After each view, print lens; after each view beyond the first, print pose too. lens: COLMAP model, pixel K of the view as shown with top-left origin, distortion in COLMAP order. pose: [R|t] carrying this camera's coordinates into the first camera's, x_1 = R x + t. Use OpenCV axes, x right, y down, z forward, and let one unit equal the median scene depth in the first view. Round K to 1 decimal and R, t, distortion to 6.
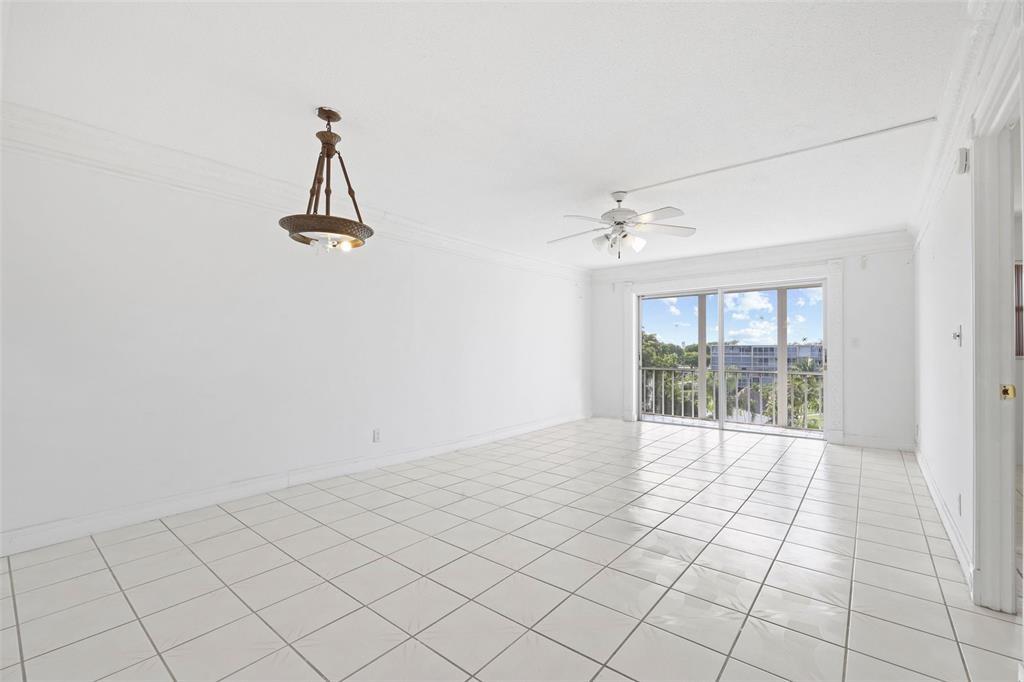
lens RADIAL K [[421.6, 0, 529.9], [0, 421.6, 354.4], [0, 0, 1]] dist [-0.016613, -0.002164]
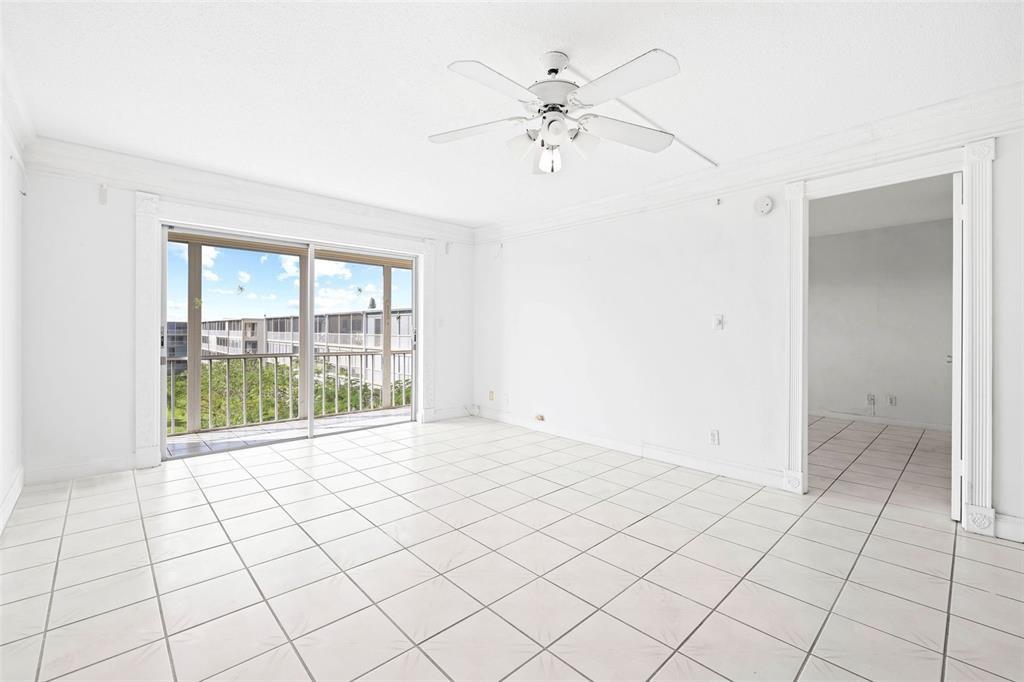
lens RADIAL K [[421.6, 0, 507.3], [0, 421.6, 333.6], [0, 0, 1]] dist [-0.016613, -0.002164]
pose [[0.169814, -0.007097, 0.985451, -0.196928], [0.001790, 0.999975, 0.006893, -0.005184], [-0.985475, 0.000593, 0.169822, 0.508065]]
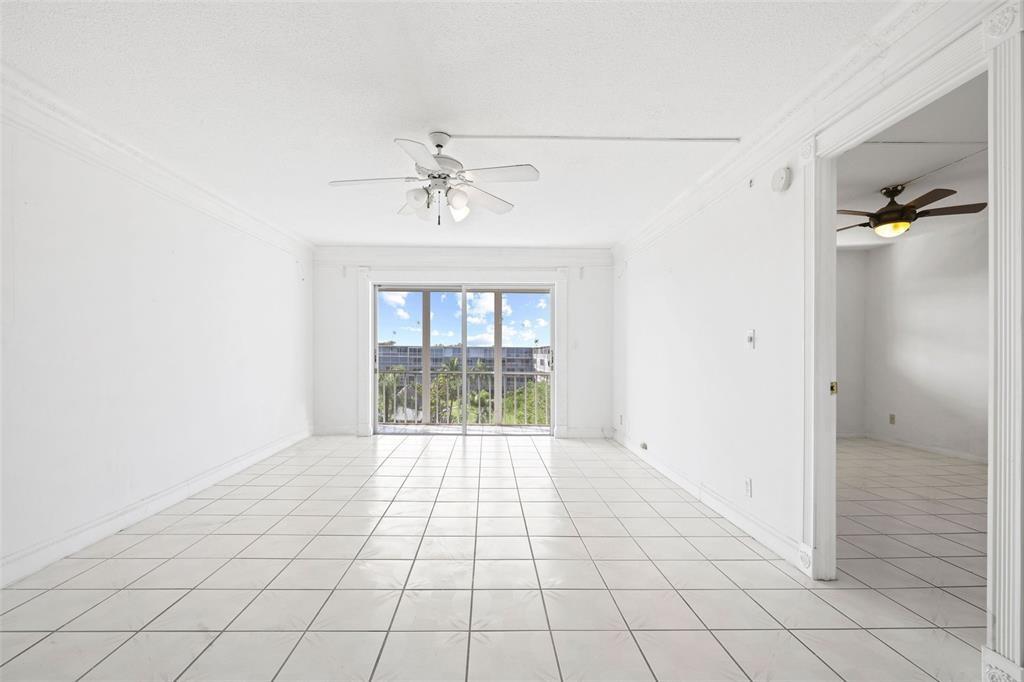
lens RADIAL K [[421.6, 0, 453.7], [0, 421.6, 364.0], [0, 0, 1]] dist [-0.016613, -0.002164]
pose [[0.798135, -0.014893, 0.602294, -0.122550], [0.001930, 0.999753, 0.022163, -0.001831], [-0.602475, -0.016527, 0.797966, 0.234787]]
